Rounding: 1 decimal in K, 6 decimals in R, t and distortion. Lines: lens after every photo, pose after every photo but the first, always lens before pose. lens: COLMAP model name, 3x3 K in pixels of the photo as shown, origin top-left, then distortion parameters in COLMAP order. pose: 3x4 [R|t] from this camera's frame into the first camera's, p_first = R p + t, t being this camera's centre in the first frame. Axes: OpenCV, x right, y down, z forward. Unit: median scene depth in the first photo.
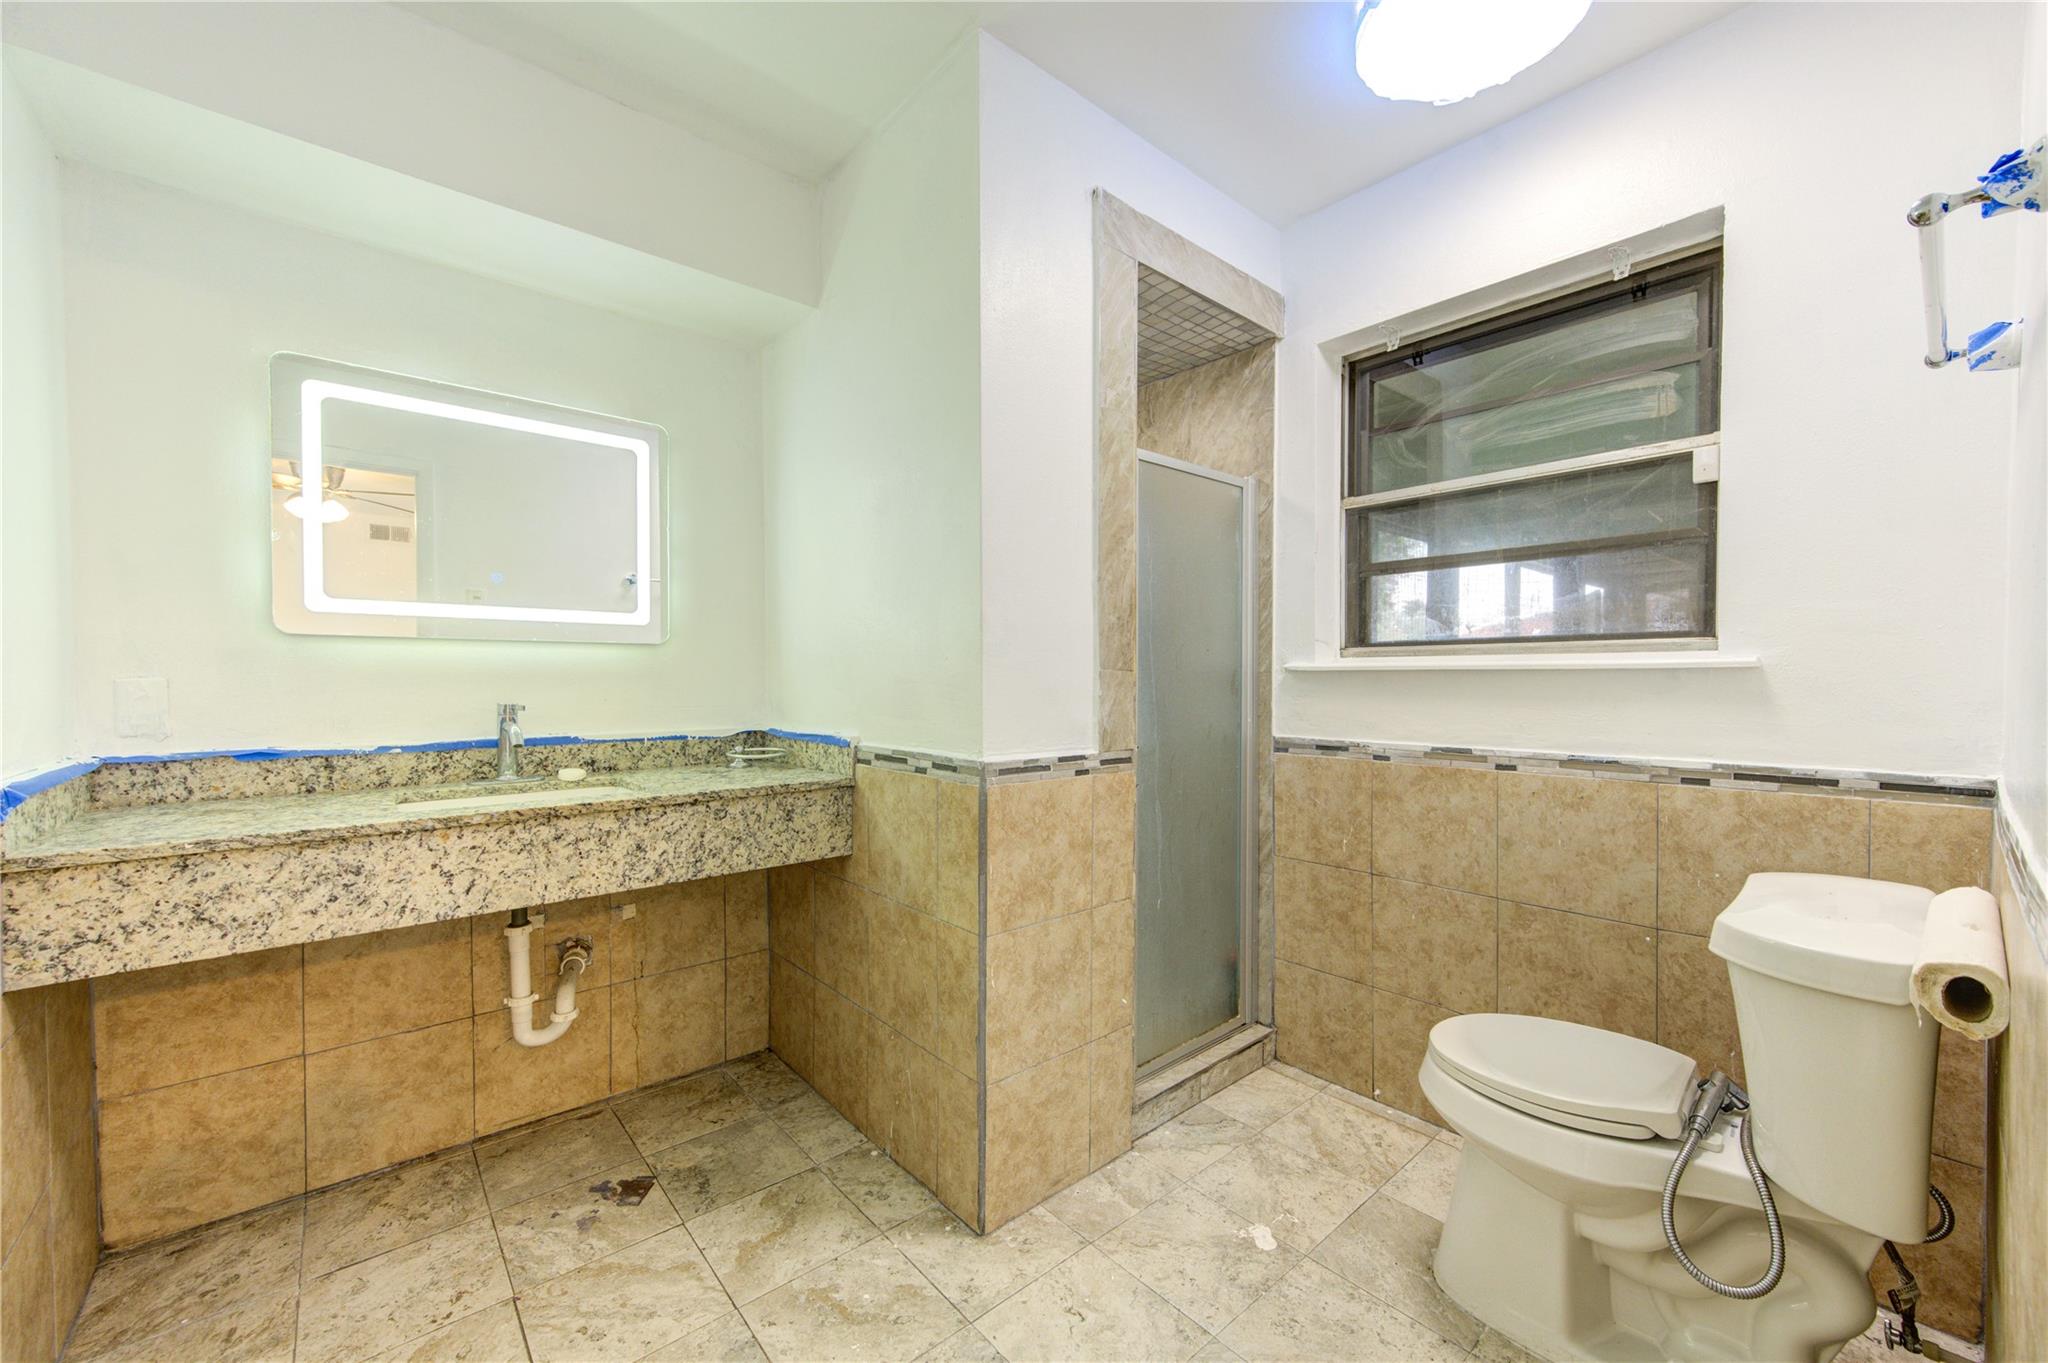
lens RADIAL K [[802.1, 0, 1023.1], [0, 802.1, 687.8], [0, 0, 1]] dist [0.002954, -0.000256]
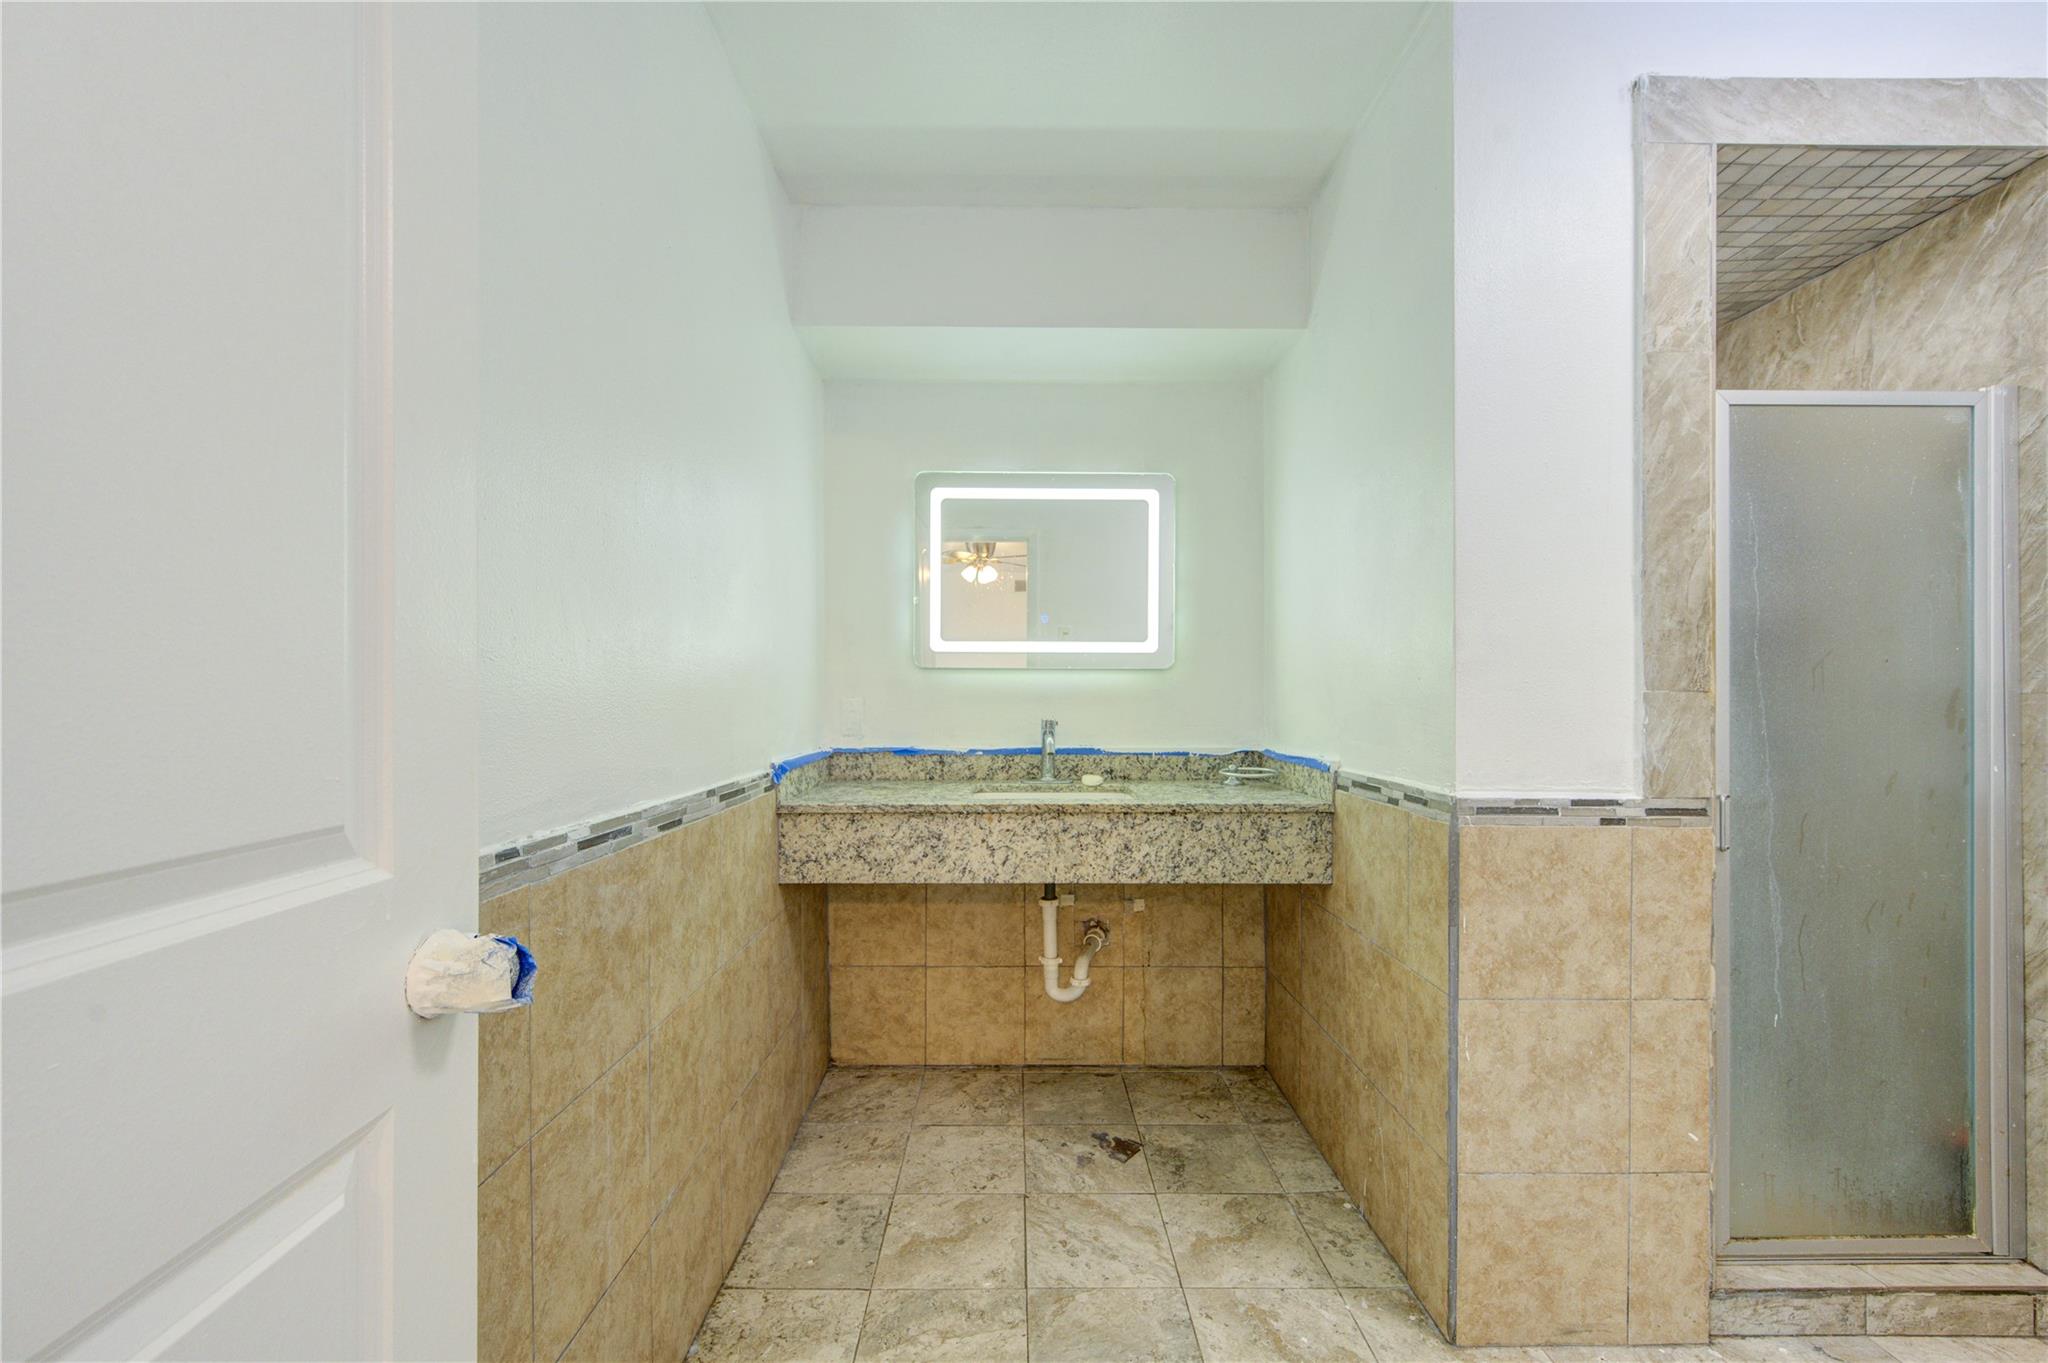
lens RADIAL K [[802.1, 0, 998.8], [0, 802.1, 691.1], [0, 0, 1]] dist [0.002954, -0.000256]
pose [[0.758633, -0.003000, -0.651511, 0.122734], [-0.011445, 0.999774, -0.017931, -0.001301], [0.651417, 0.021060, 0.758427, 0.008080]]
